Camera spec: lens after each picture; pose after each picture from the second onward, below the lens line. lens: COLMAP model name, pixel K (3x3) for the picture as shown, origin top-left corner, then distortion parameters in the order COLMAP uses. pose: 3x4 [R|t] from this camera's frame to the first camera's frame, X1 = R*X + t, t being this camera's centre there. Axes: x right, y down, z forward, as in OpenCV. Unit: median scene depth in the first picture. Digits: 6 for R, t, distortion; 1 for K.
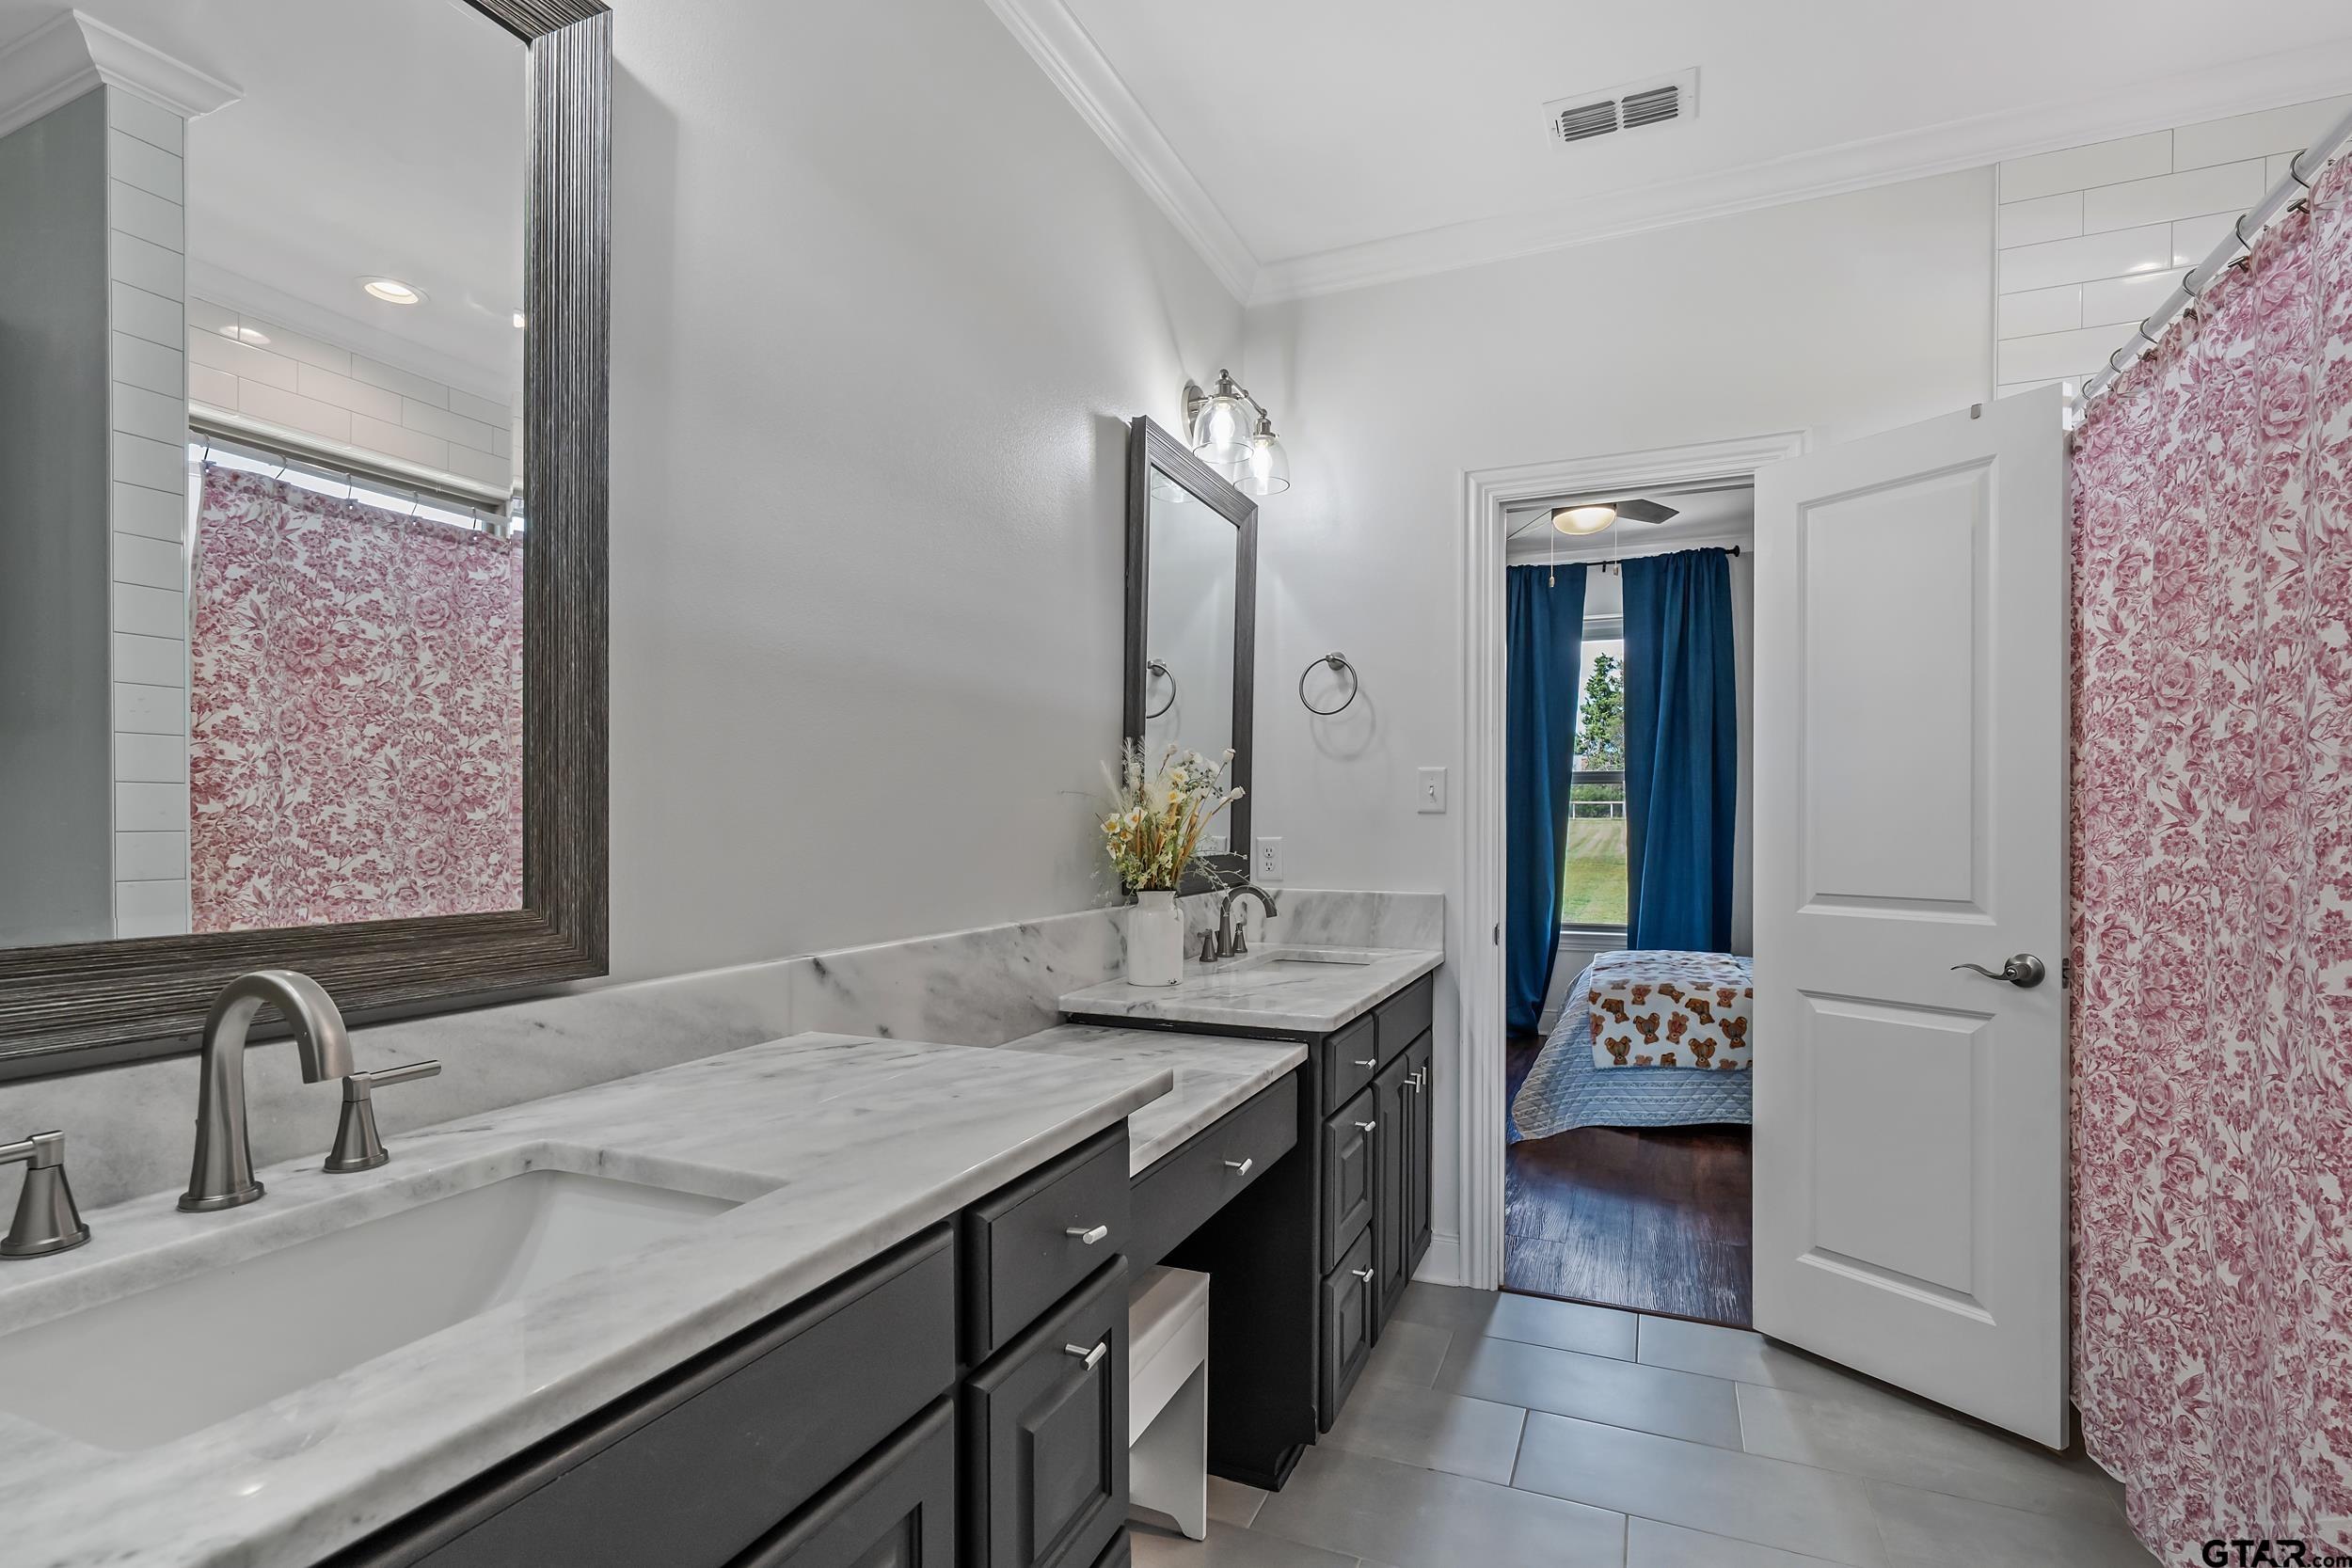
lens RADIAL K [[1066.9, 0, 1178.8], [0, 1066.9, 823.9], [0, 0, 1]] dist [-0.000054, -0.000040]
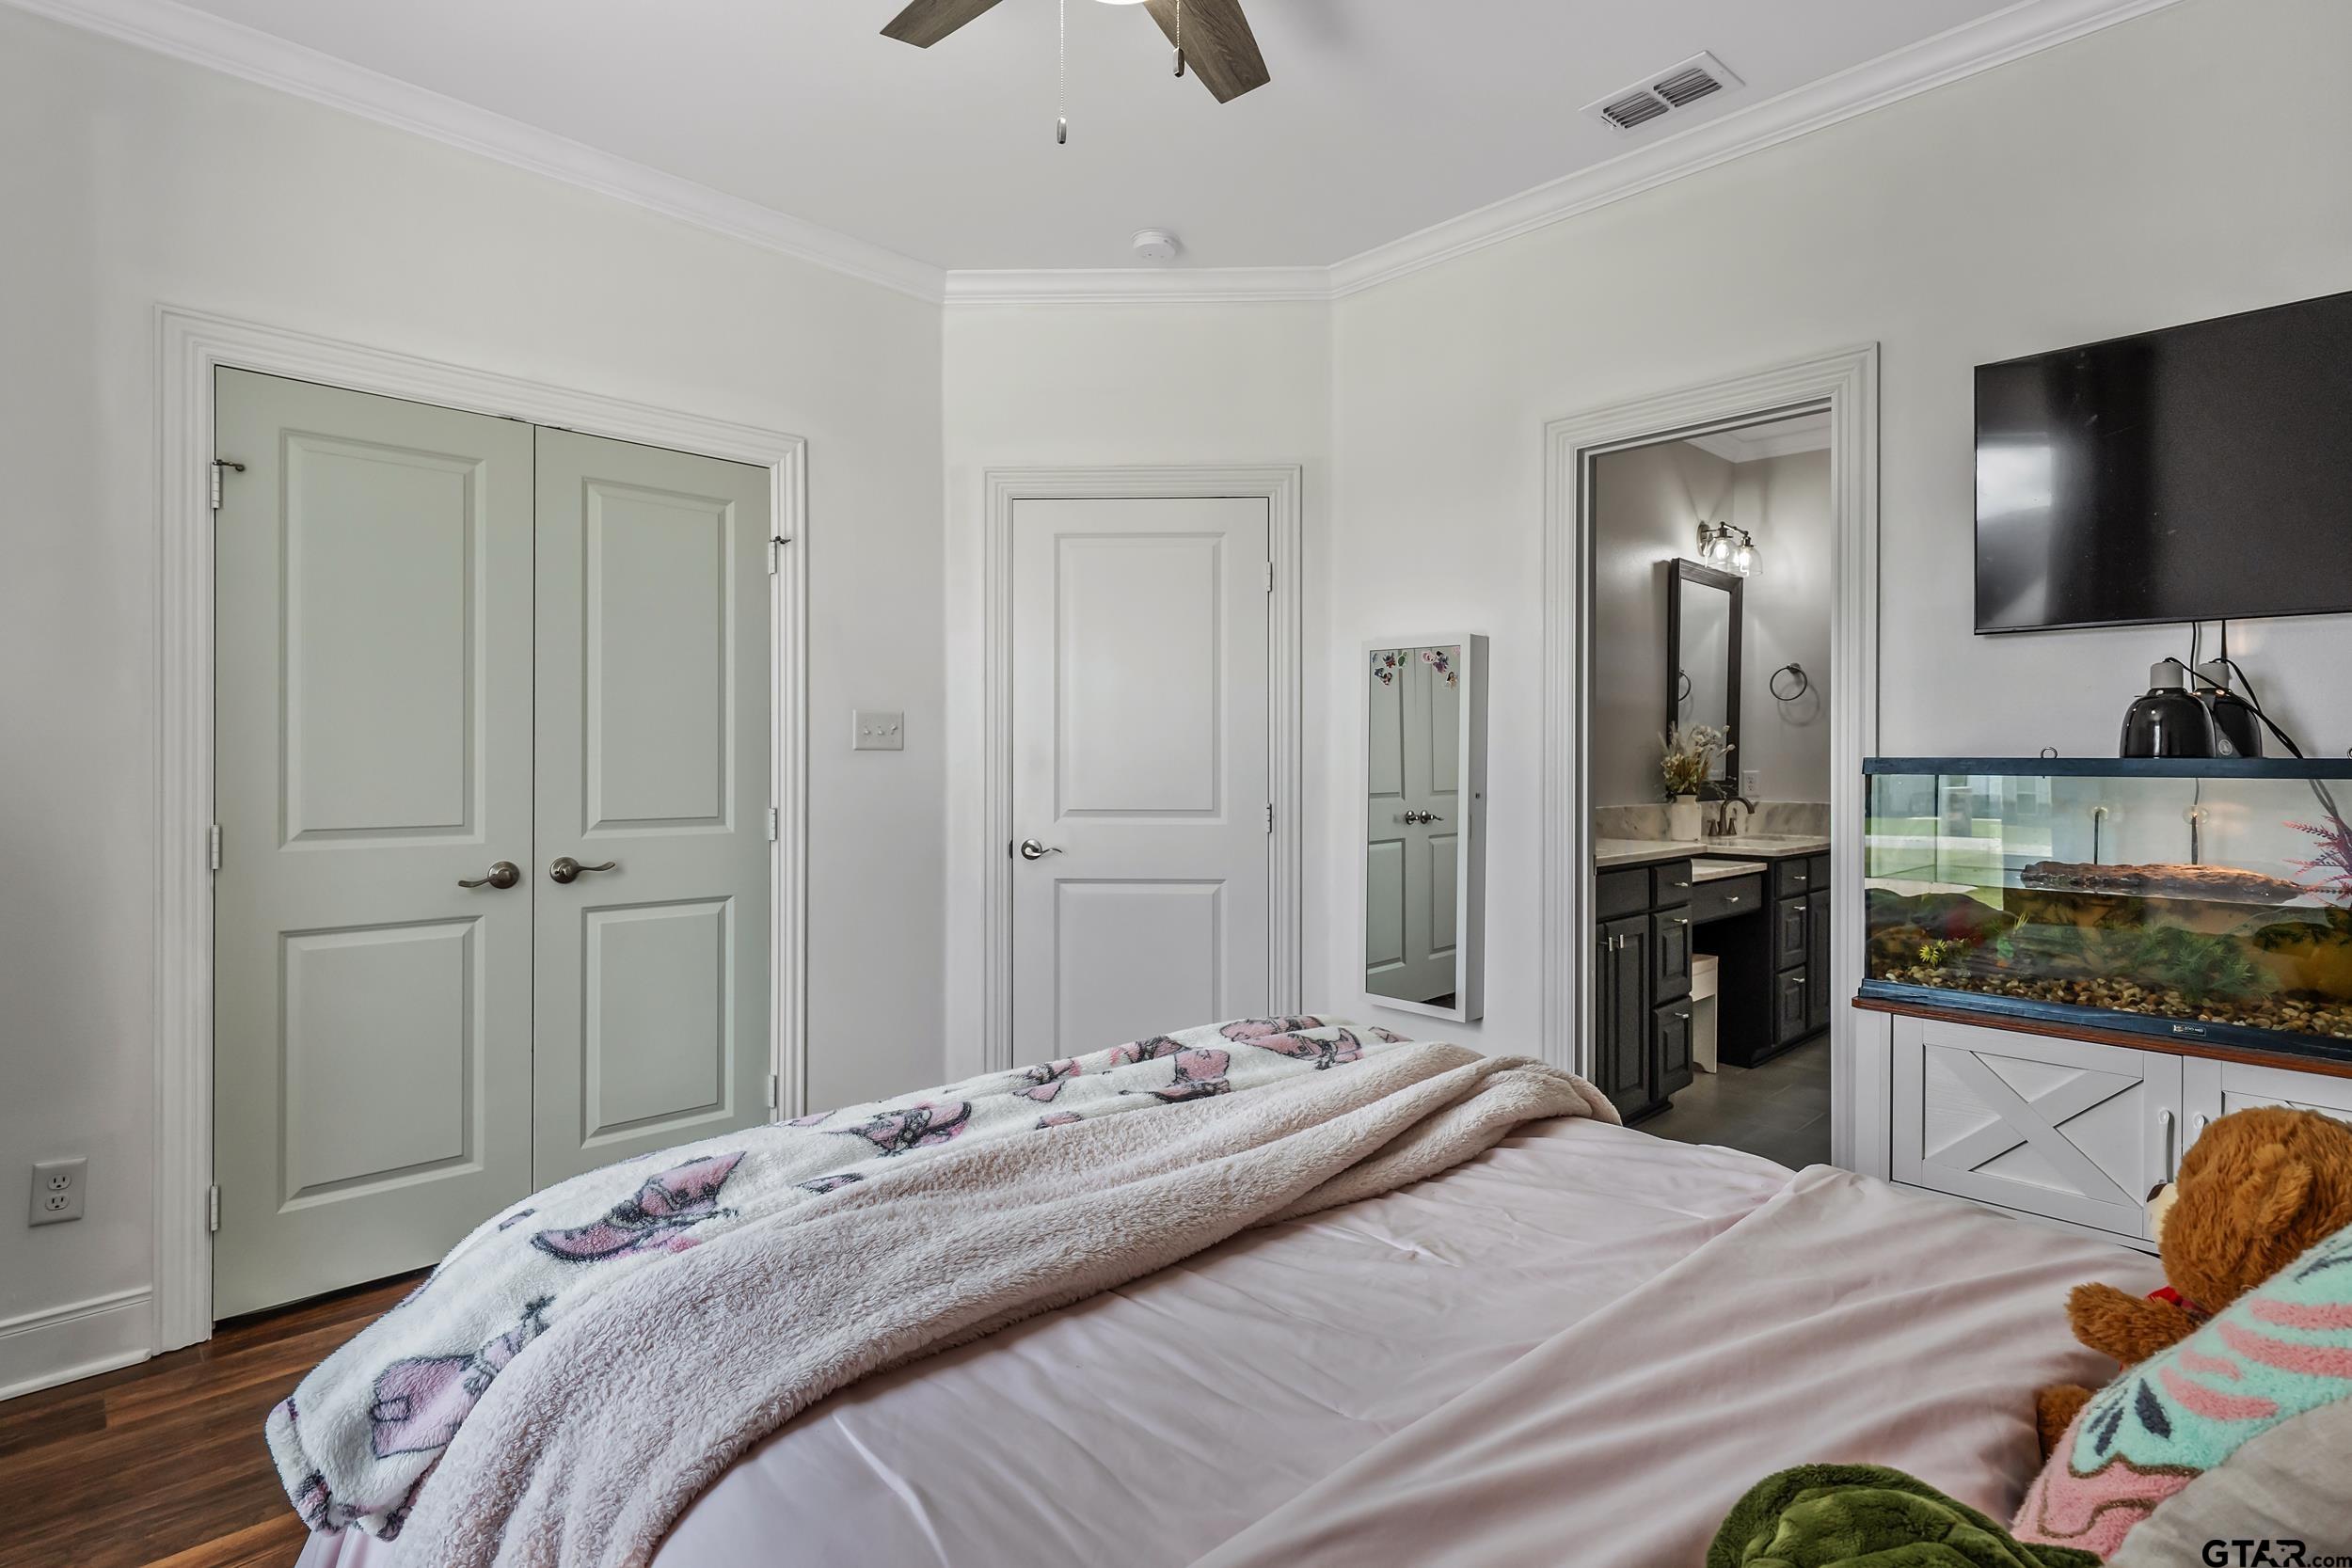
lens RADIAL K [[1177.4, 0, 1165.5], [0, 1177.4, 764.2], [0, 0, 1]] dist [0.000359, -0.000138]
pose [[0.924339, -0.002069, -0.381567, -0.078335], [-0.000076, 0.999984, -0.005605, 0.015522], [0.381573, 0.005210, 0.924324, -1.374373]]
